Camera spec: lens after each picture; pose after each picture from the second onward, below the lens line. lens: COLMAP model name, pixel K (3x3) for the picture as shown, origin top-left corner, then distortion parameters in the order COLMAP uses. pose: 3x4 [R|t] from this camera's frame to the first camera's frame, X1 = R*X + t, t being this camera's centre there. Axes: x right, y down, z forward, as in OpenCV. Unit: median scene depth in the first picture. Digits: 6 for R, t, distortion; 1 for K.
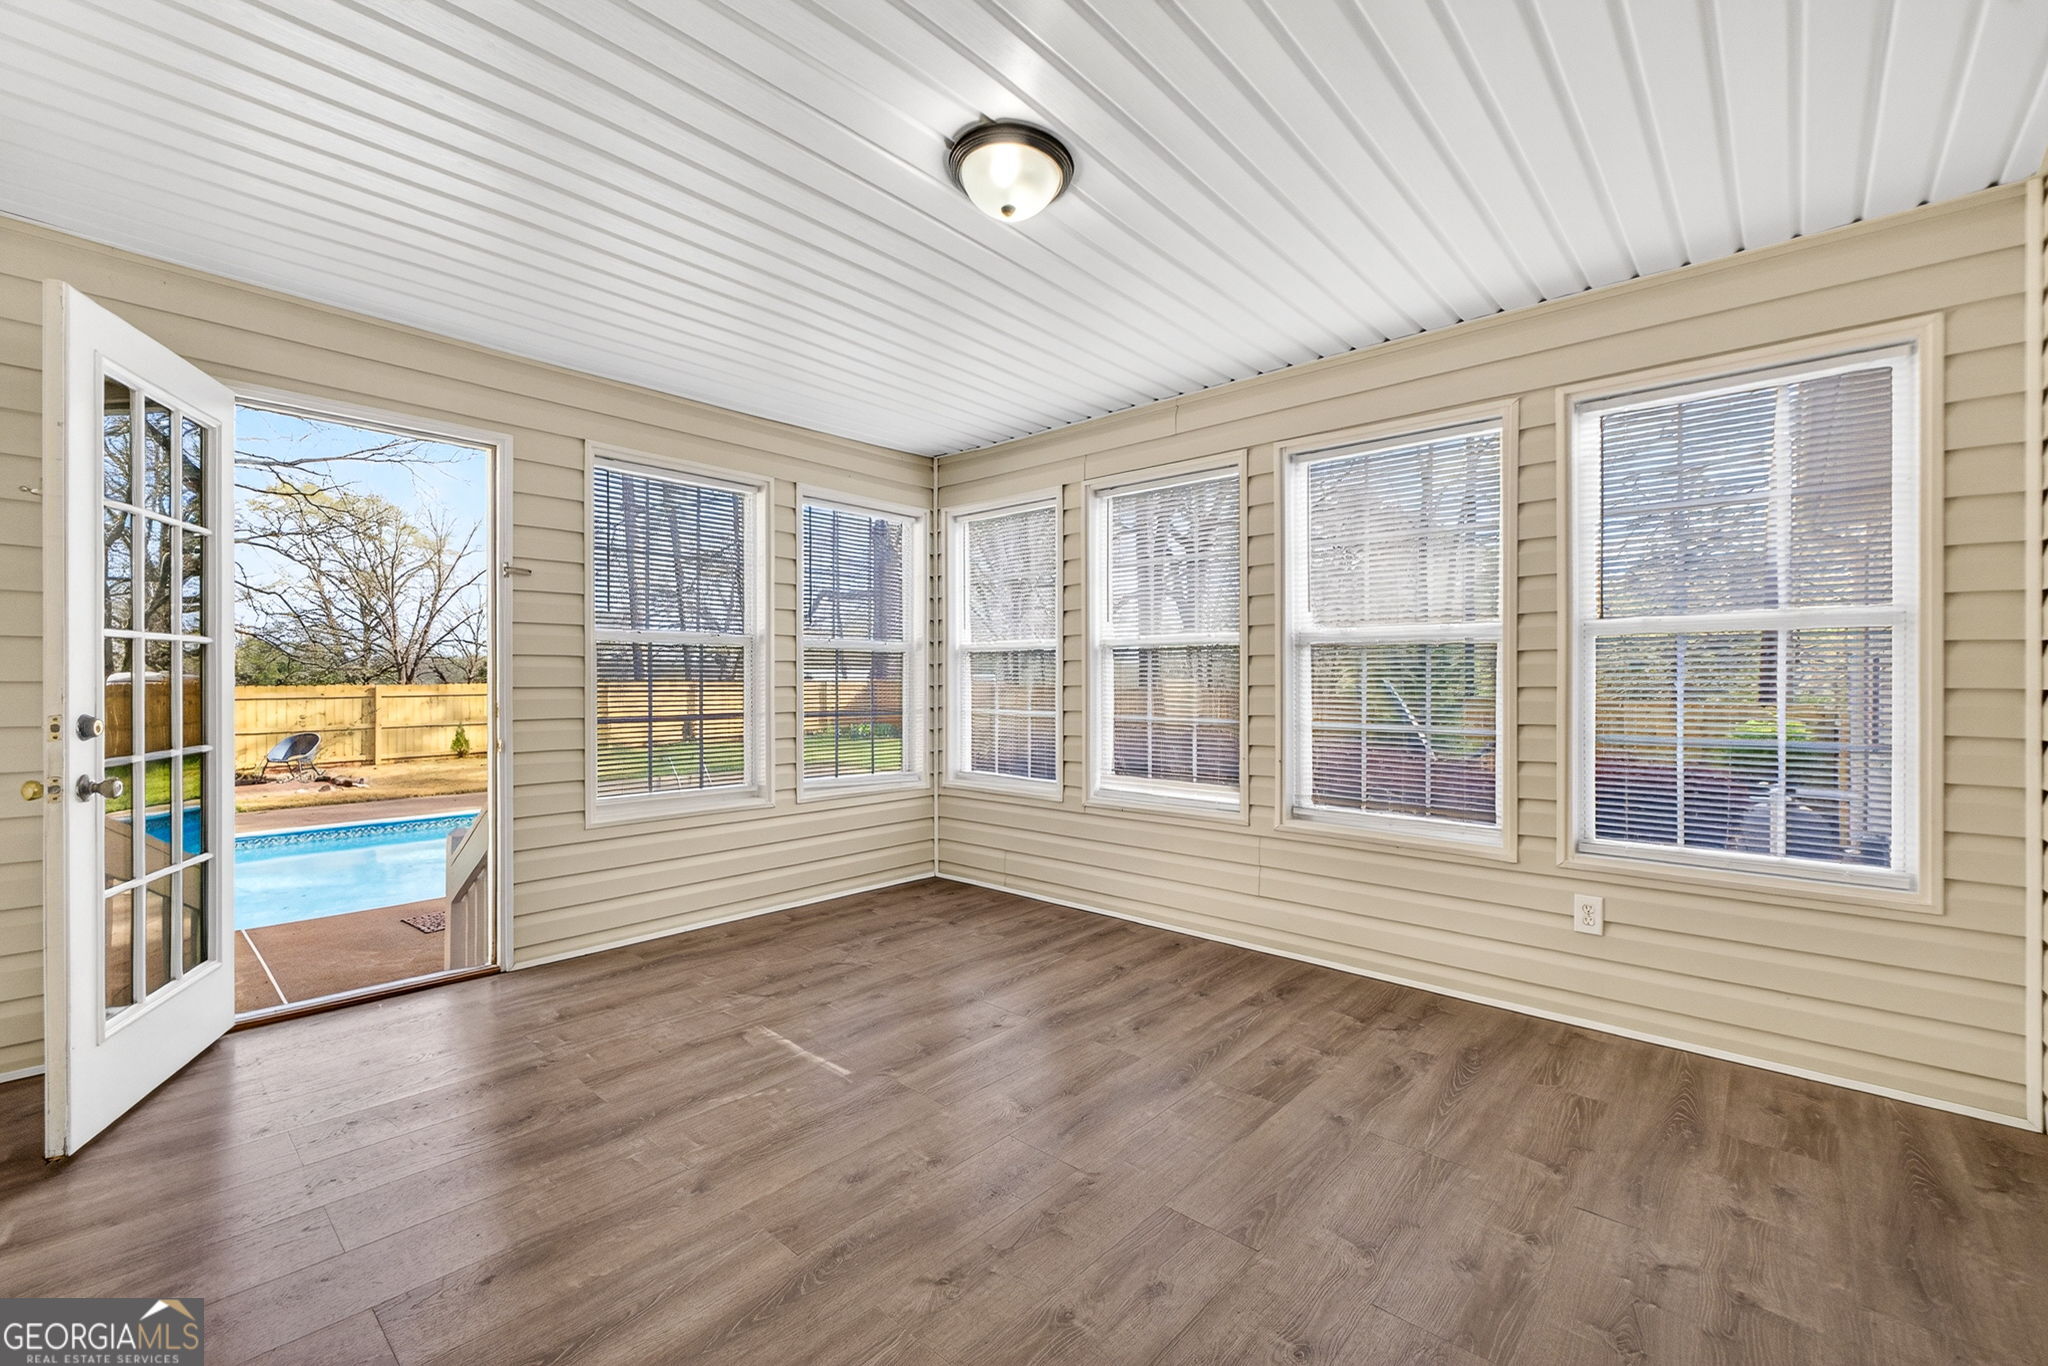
lens RADIAL K [[851.4, 0, 1024.1], [0, 851.4, 682.7], [0, 0, 1]] dist [-0.000285, -0.004329]
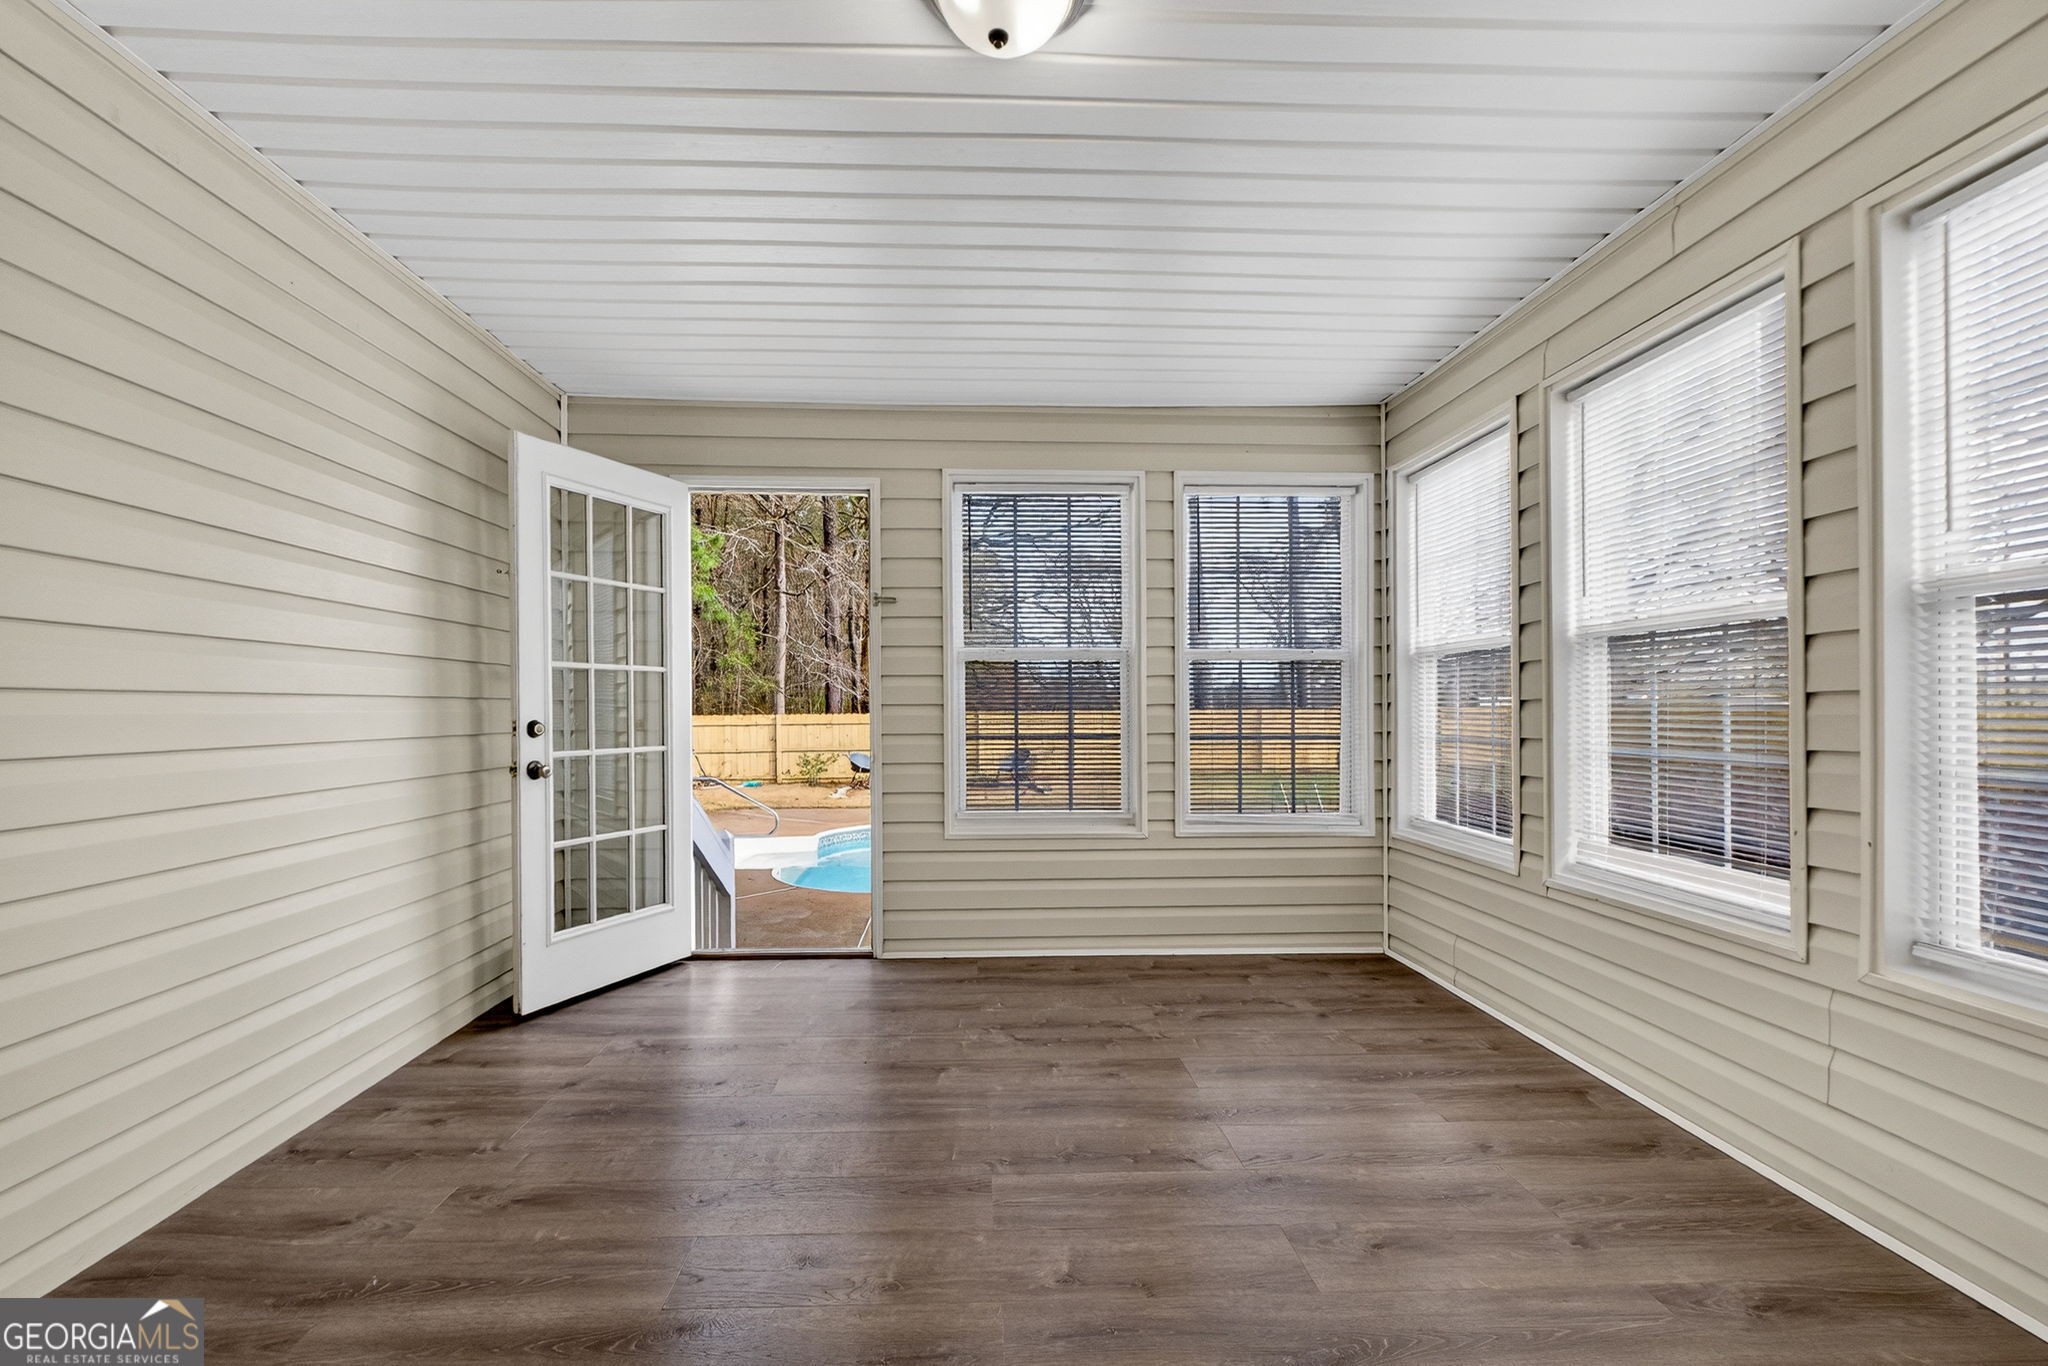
lens RADIAL K [[885.3, 0, 998.0], [0, 885.3, 715.3], [0, 0, 1]] dist [0.001822, -0.005410]
pose [[0.694768, 0.001255, -0.719233, 0.286227], [0.003038, 0.999984, 0.004680, 0.012200], [0.719228, -0.005436, 0.694753, 0.255168]]
